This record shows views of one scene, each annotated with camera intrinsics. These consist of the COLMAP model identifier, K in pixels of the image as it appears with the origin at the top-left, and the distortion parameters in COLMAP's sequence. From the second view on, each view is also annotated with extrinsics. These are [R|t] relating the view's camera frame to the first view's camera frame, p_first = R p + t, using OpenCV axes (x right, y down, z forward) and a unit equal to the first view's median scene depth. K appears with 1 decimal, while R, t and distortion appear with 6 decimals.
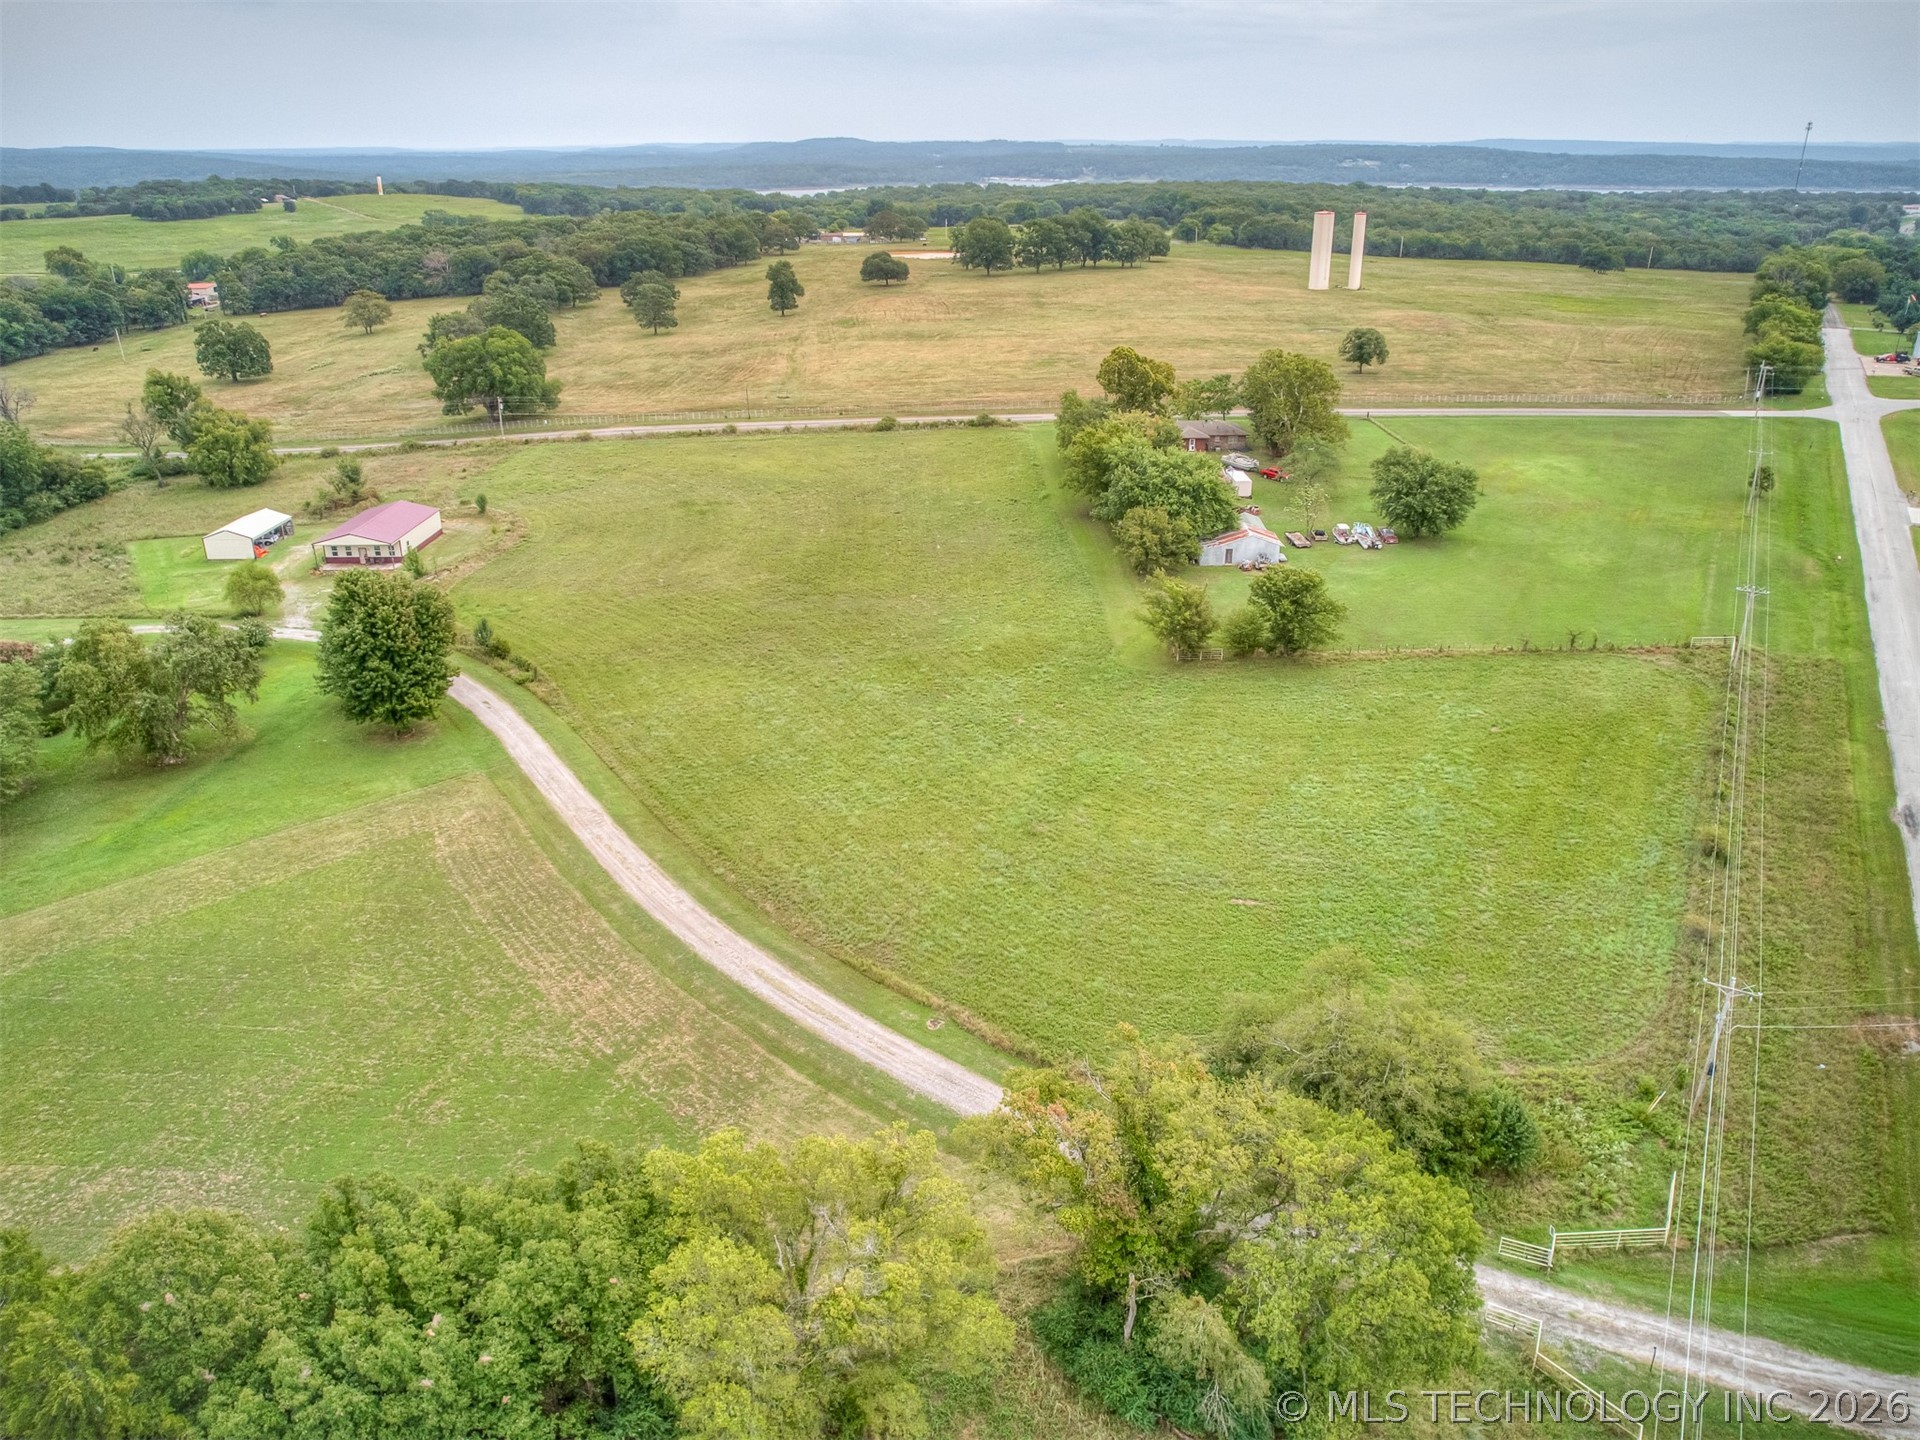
lens RADIAL K [[1381.0, 0, 953.8], [0, 1381.0, 724.4], [0, 0, 1]] dist [-0.073968, 0.058525]
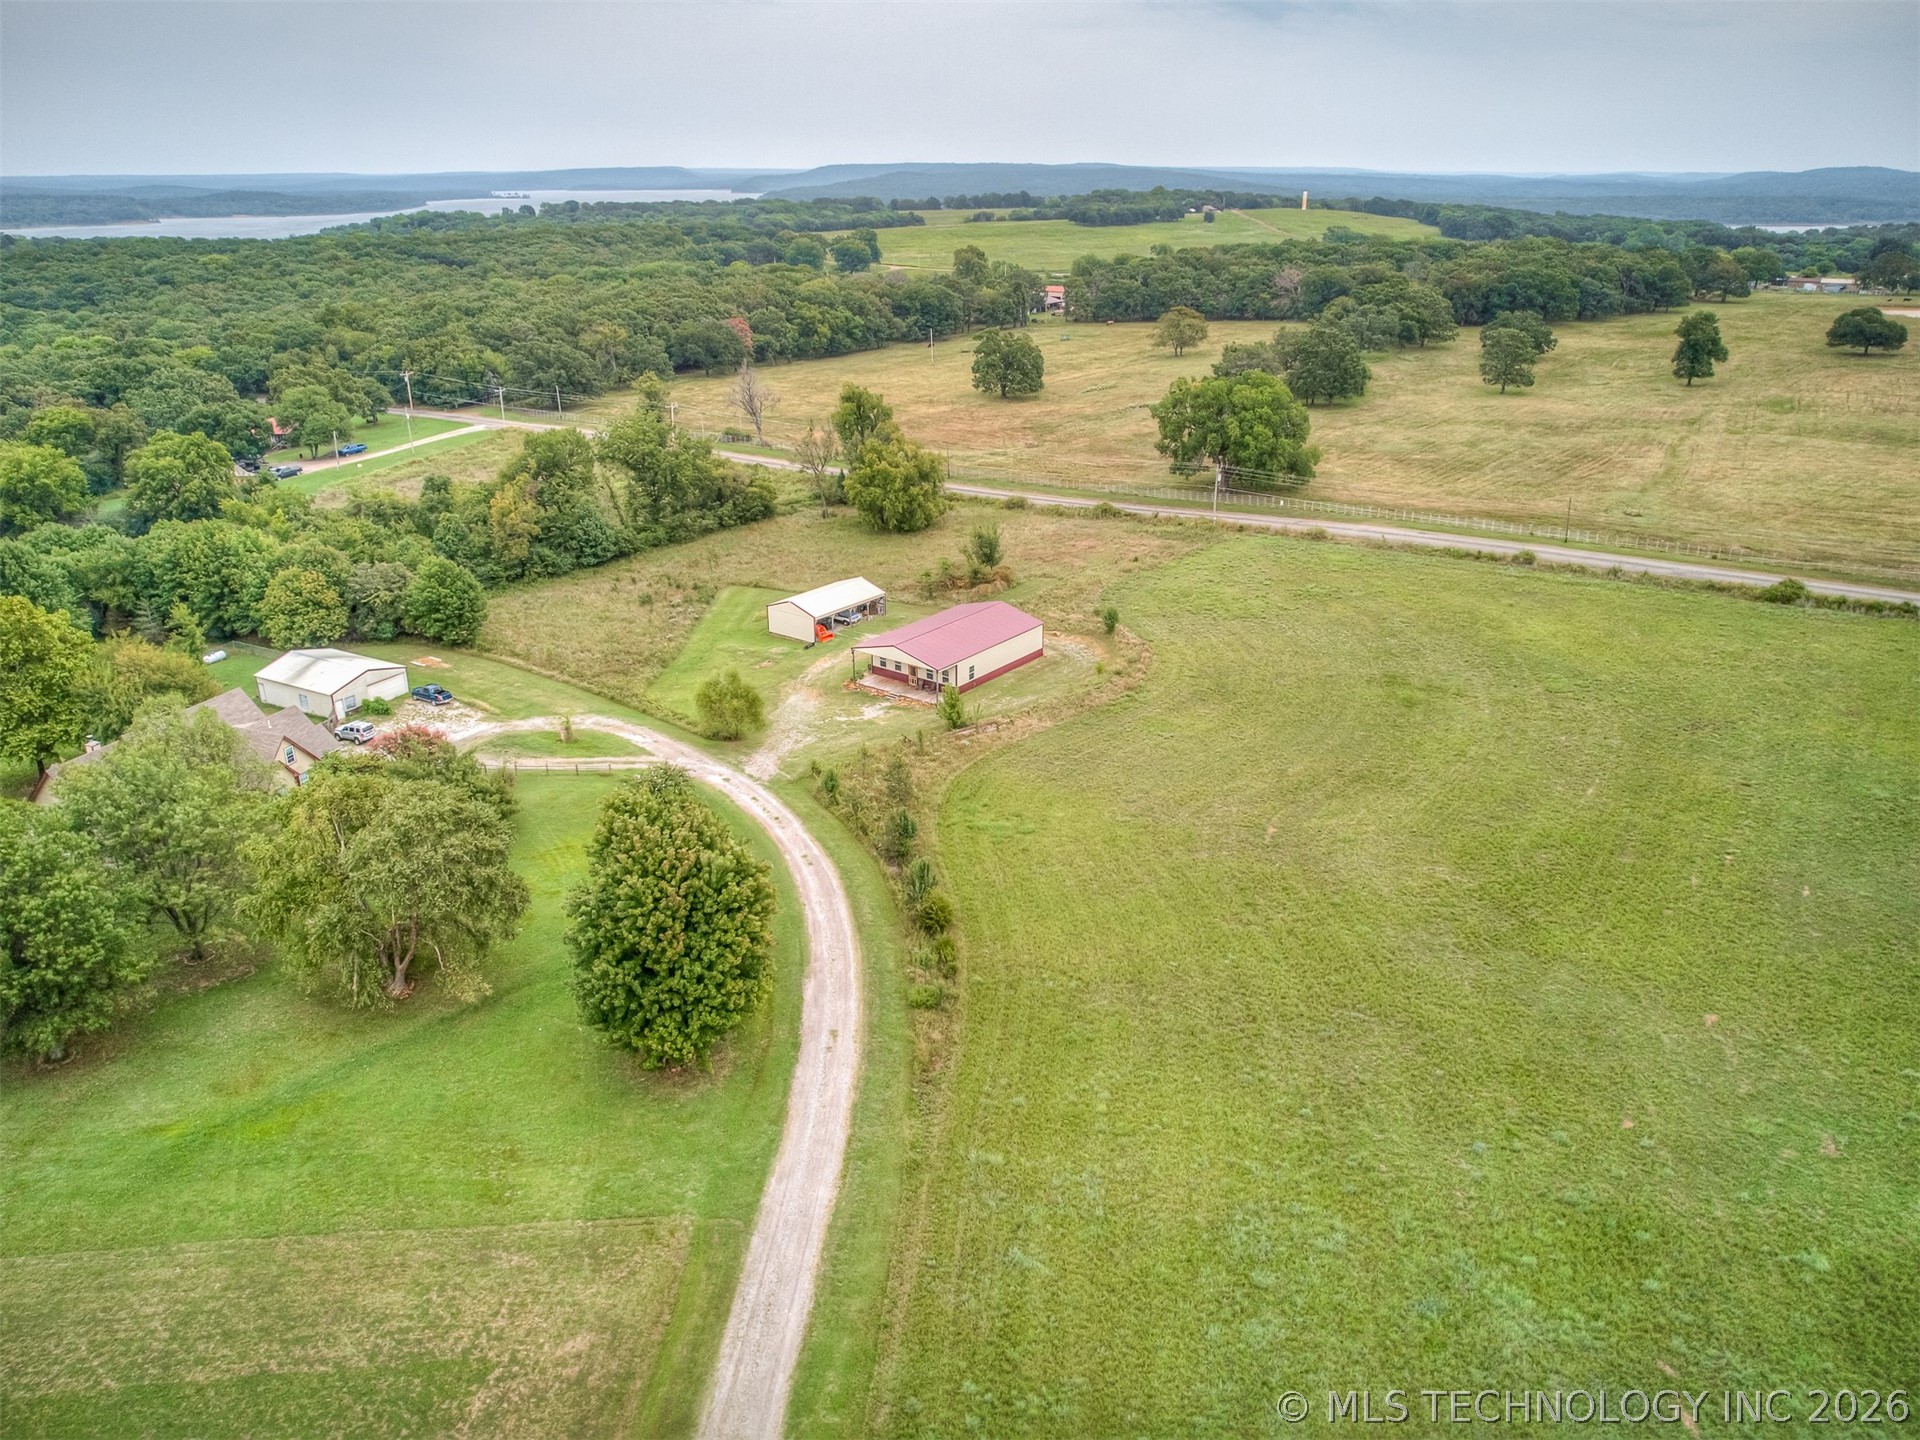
lens RADIAL K [[1381.0, 0, 951.8], [0, 1381.0, 727.9], [0, 0, 1]] dist [-0.073968, 0.058525]
pose [[0.805232, 0.226877, -0.547839, -0.003688], [-0.233816, 0.970534, 0.058257, -0.107528], [0.544914, 0.081183, 0.834553, 0.296788]]
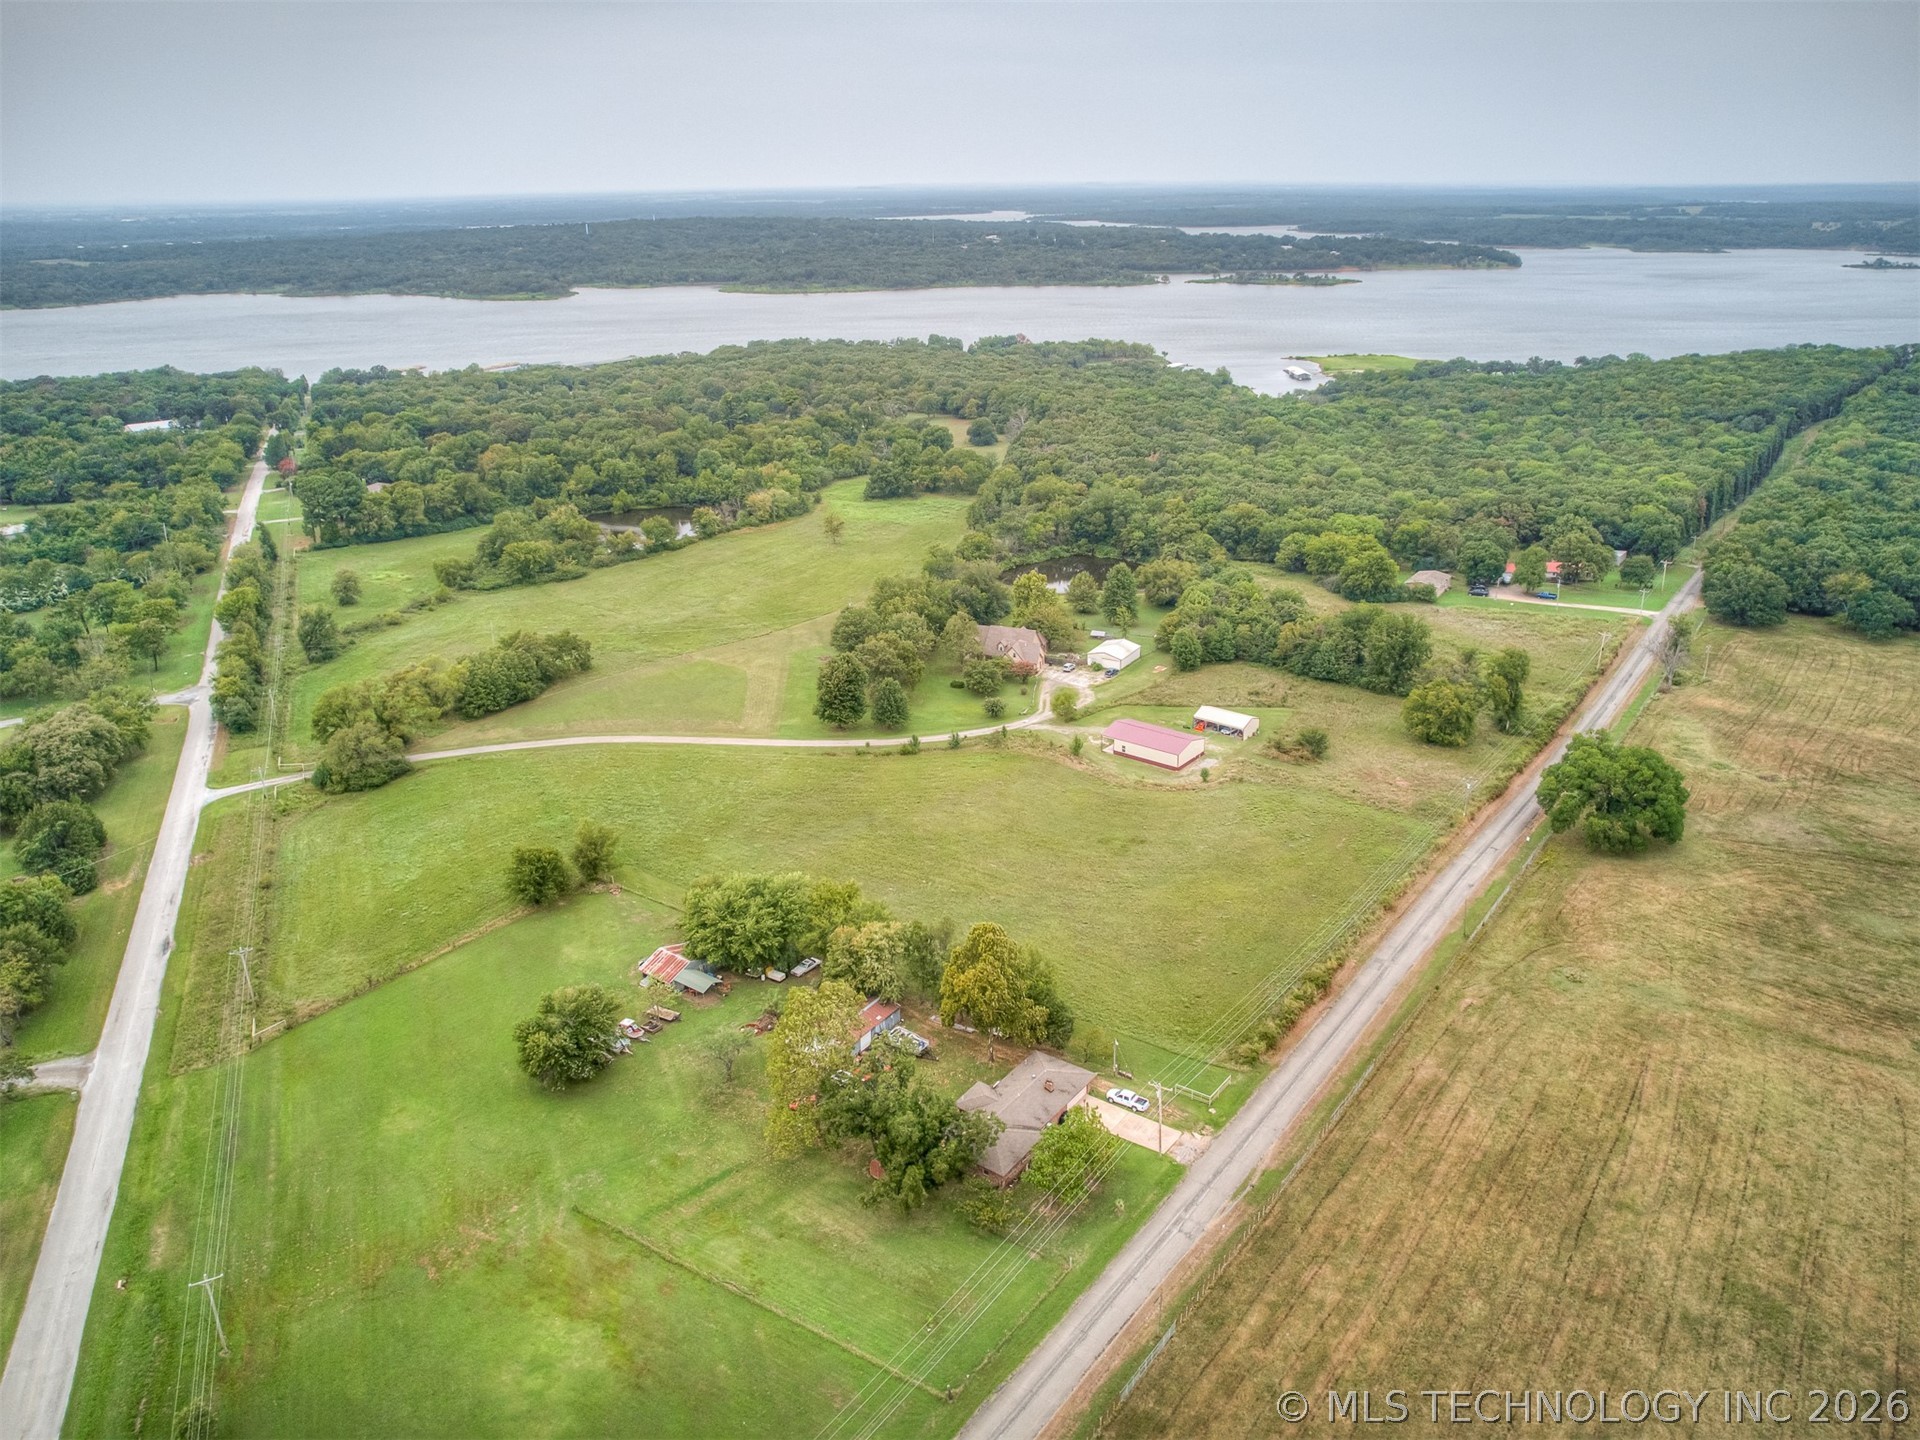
lens RADIAL K [[1381.0, 0, 960.9], [0, 1381.0, 723.5], [0, 0, 1]] dist [-0.073968, 0.058525]
pose [[-0.604340, 0.312318, -0.732960, 0.600799], [-0.291151, 0.769765, 0.568060, -0.719003], [0.741623, 0.556703, -0.374268, 1.070298]]
